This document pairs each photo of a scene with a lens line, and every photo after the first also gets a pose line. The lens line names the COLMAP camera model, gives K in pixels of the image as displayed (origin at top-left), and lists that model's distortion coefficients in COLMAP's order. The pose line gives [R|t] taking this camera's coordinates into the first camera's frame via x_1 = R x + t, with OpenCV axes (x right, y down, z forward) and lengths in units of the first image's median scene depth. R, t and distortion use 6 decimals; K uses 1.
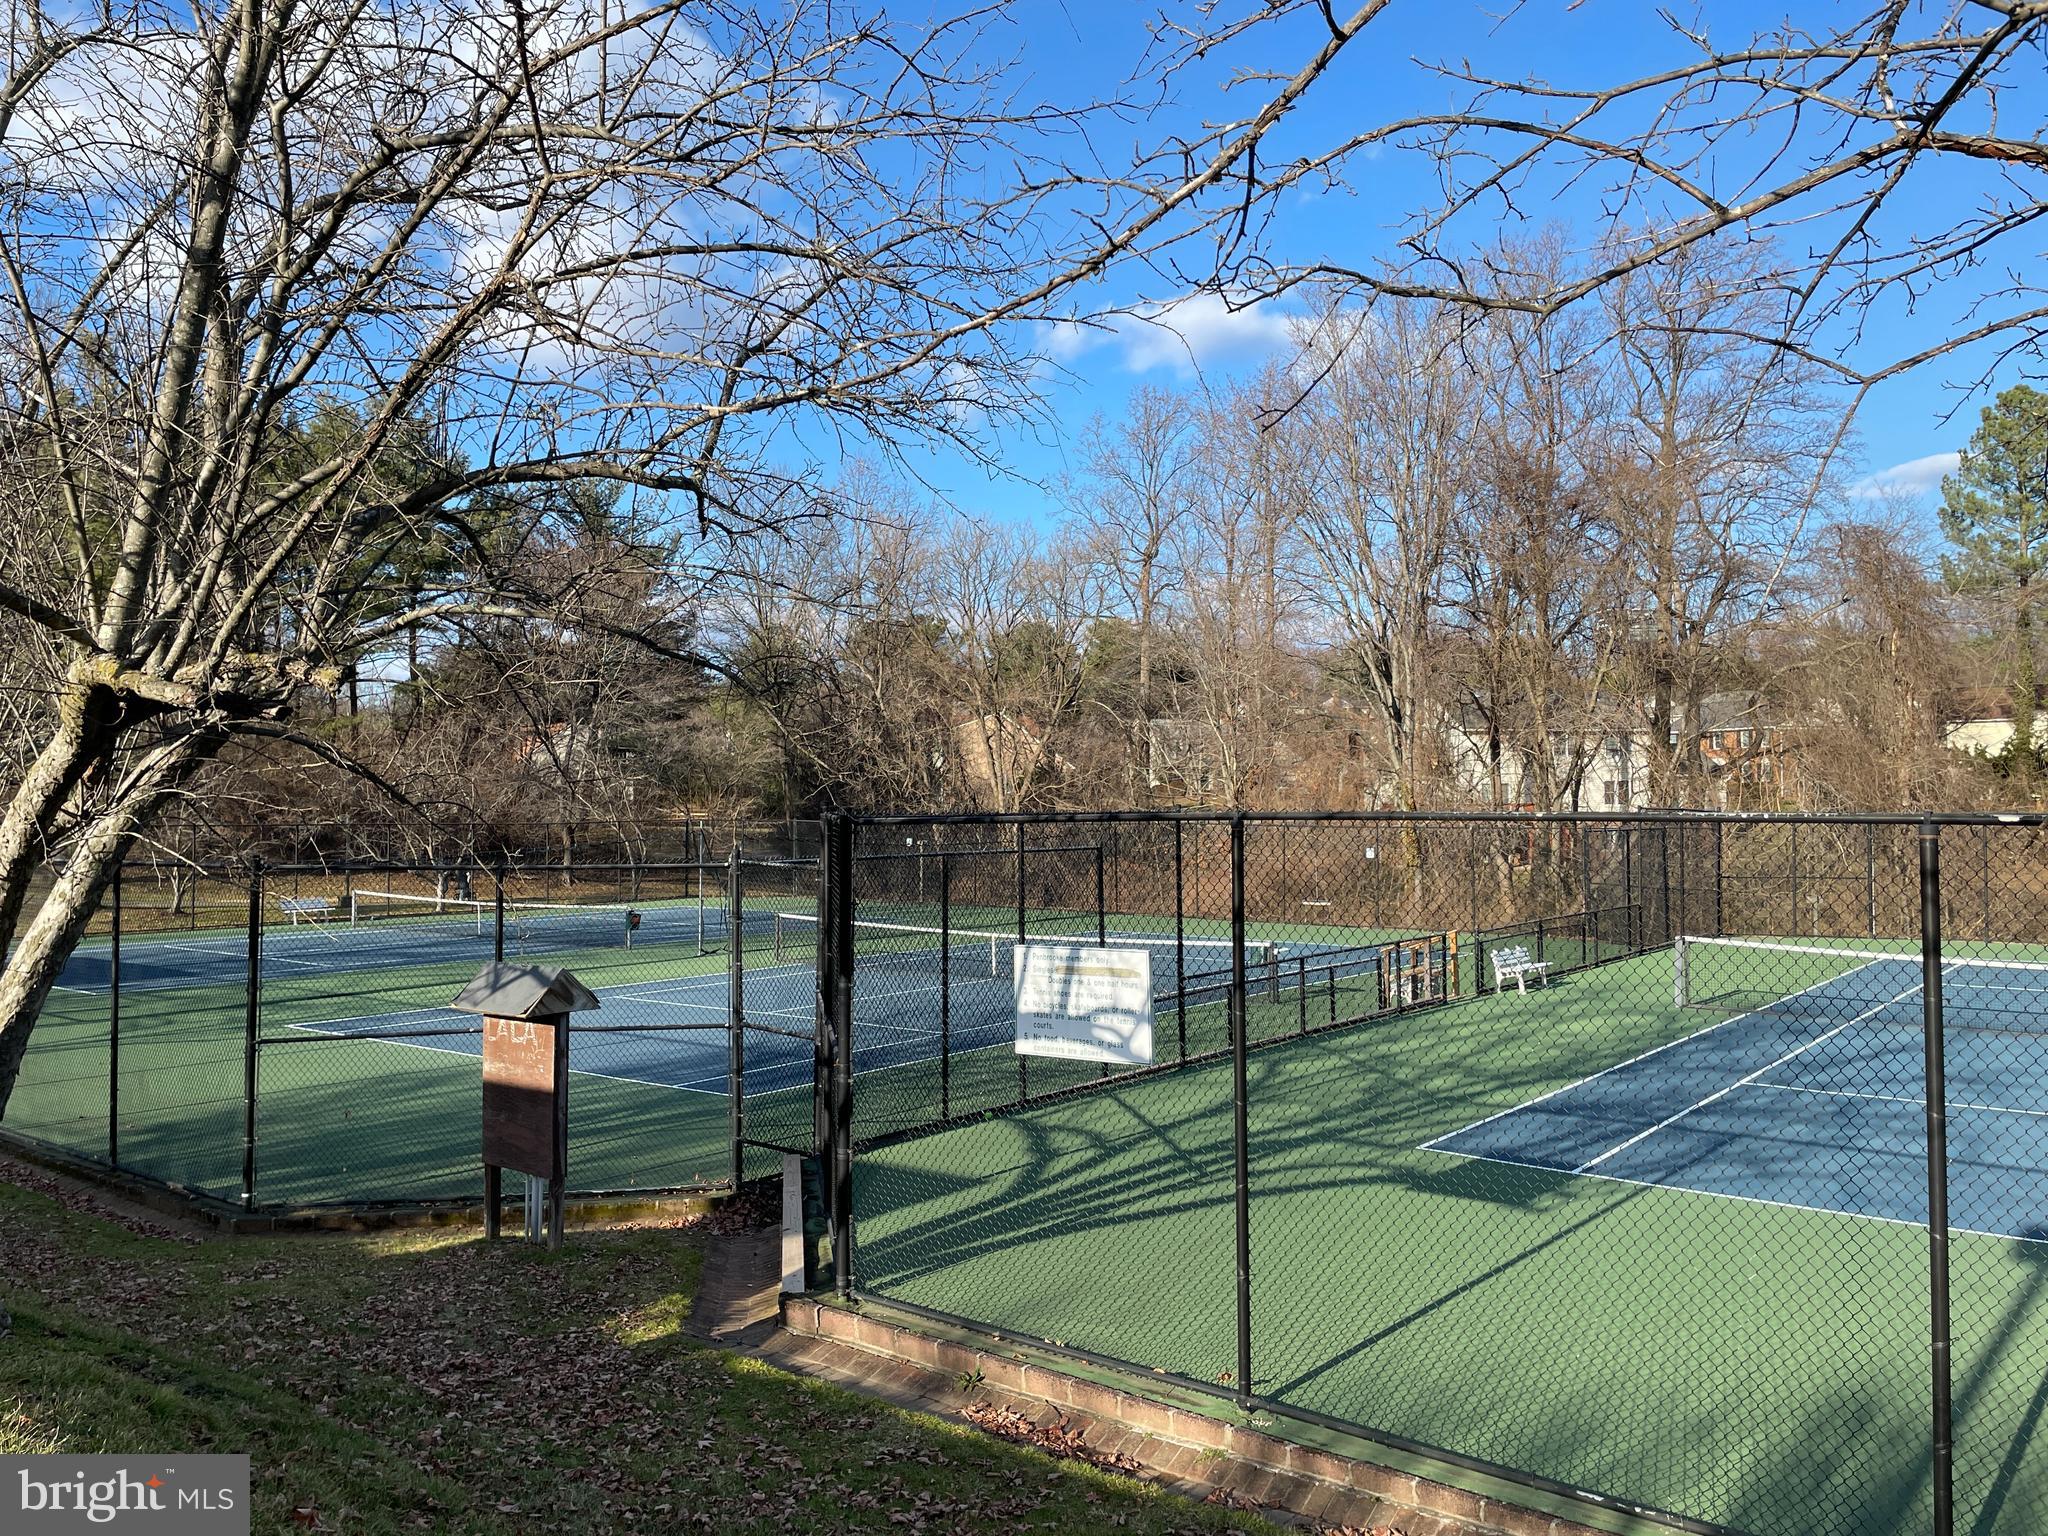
lens RADIAL K [[1522.5, 0, 1024.0], [0, 1522.5, 768.0], [0, 0, 1]] dist [0.065053, -0.091814]
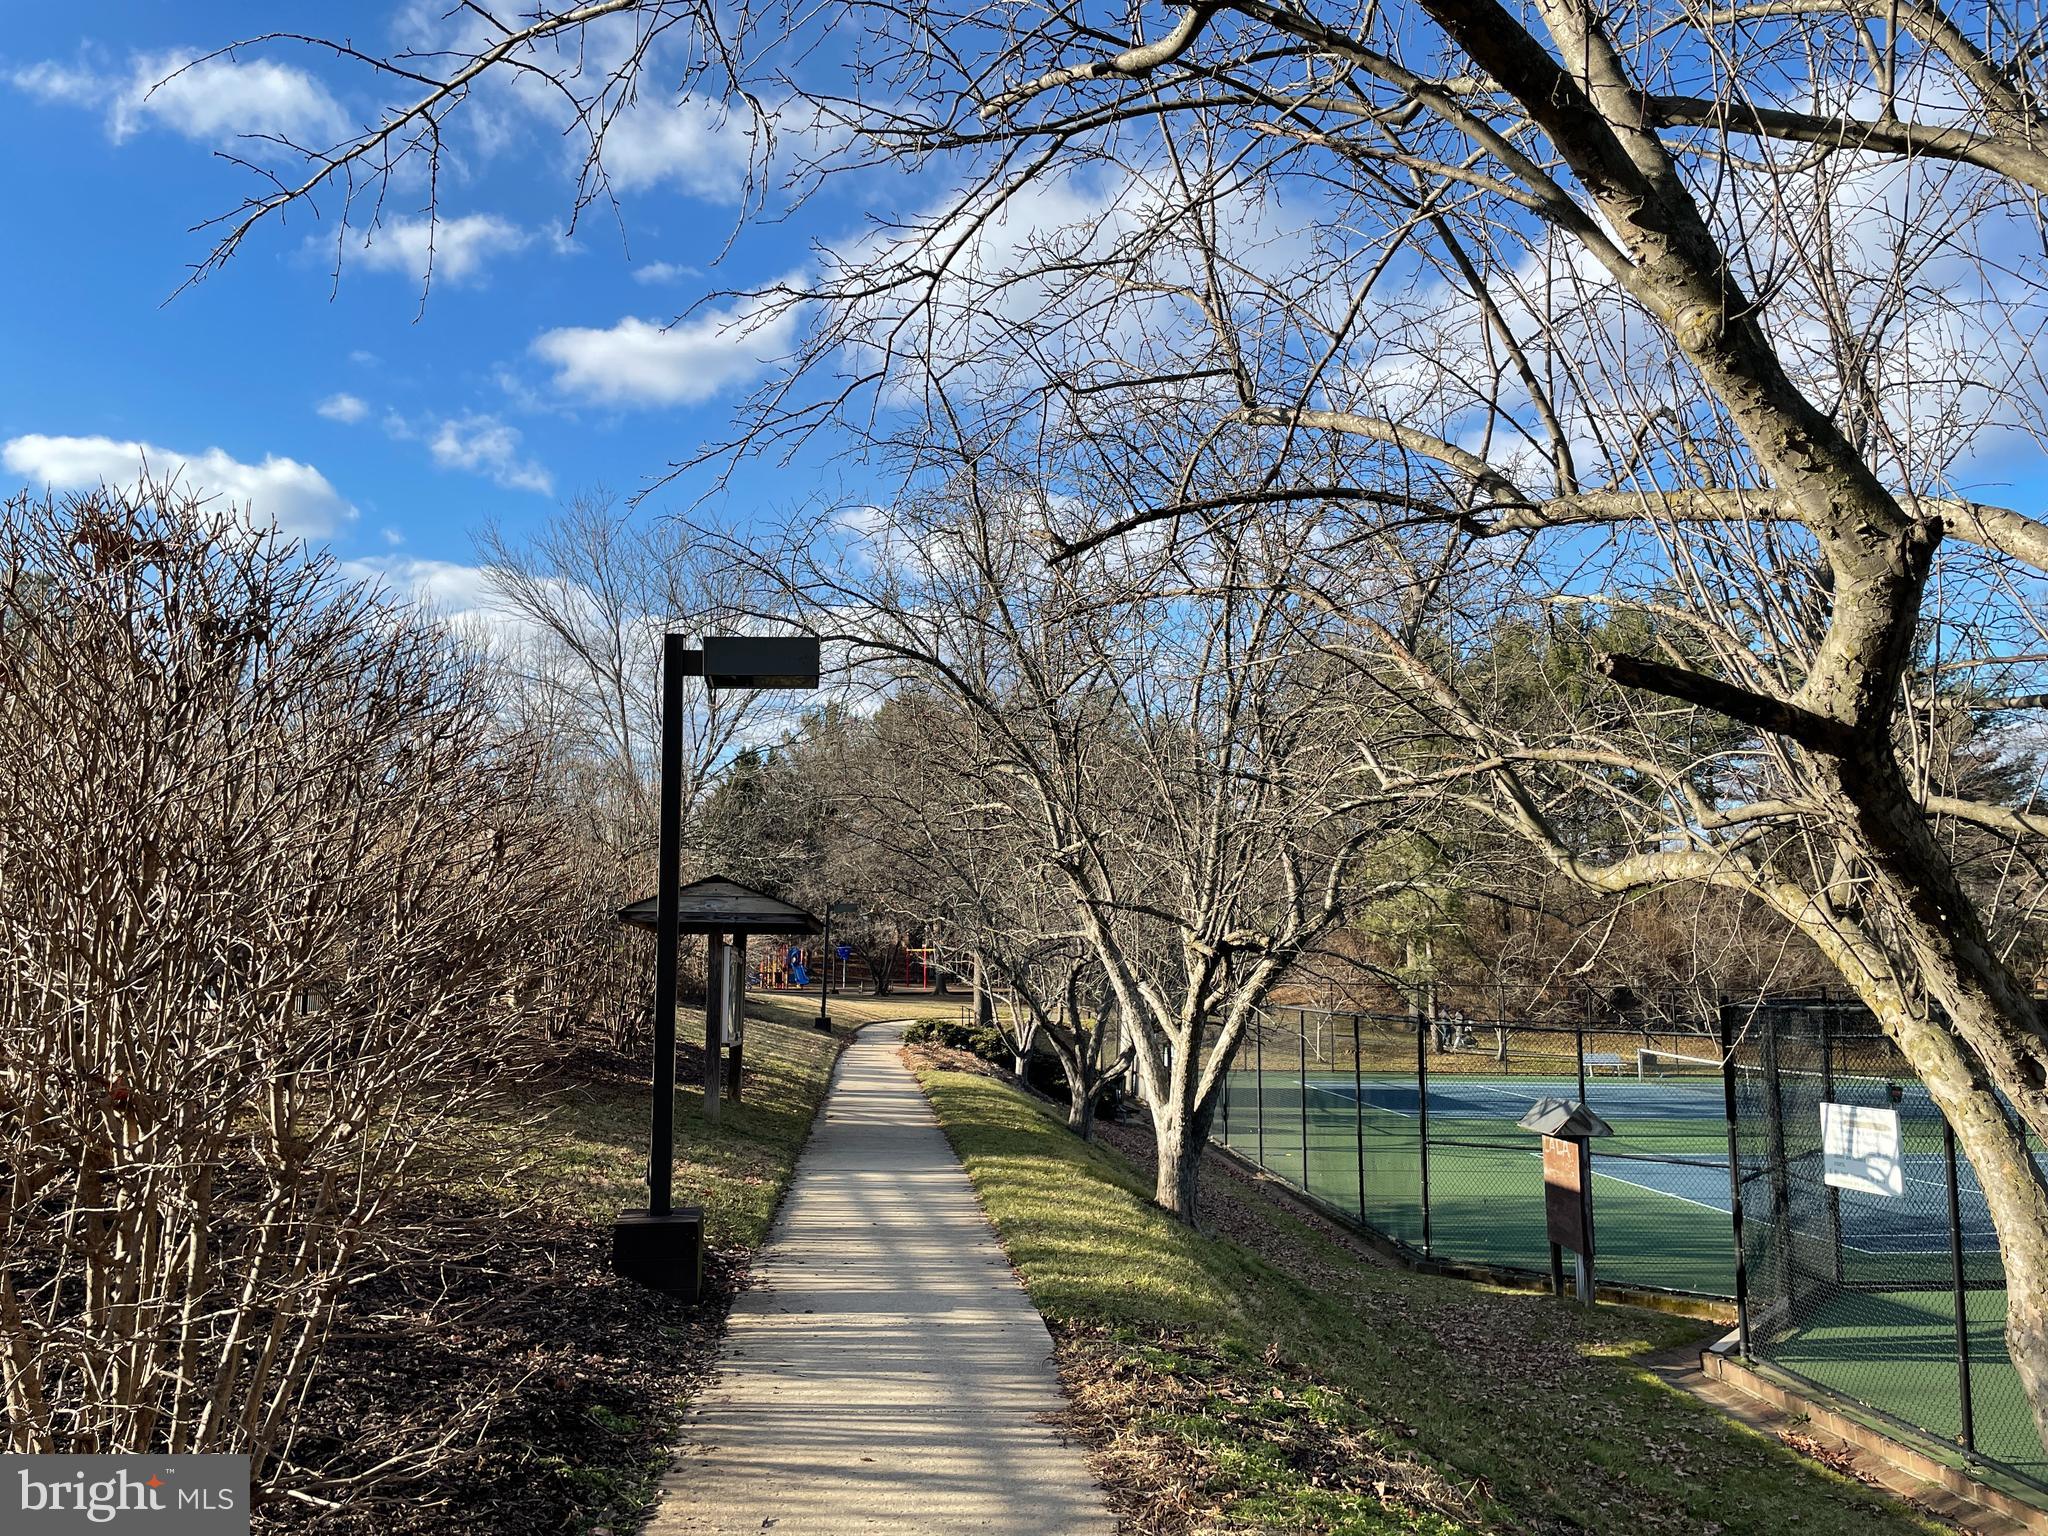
lens RADIAL K [[1522.5, 0, 1024.0], [0, 1522.5, 768.0], [0, 0, 1]] dist [0.065053, -0.091814]
pose [[0.677317, -0.085986, -0.730649, 0.553679], [0.010803, 0.994202, -0.106987, -0.043782], [0.735612, 0.064571, 0.674318, -0.487612]]
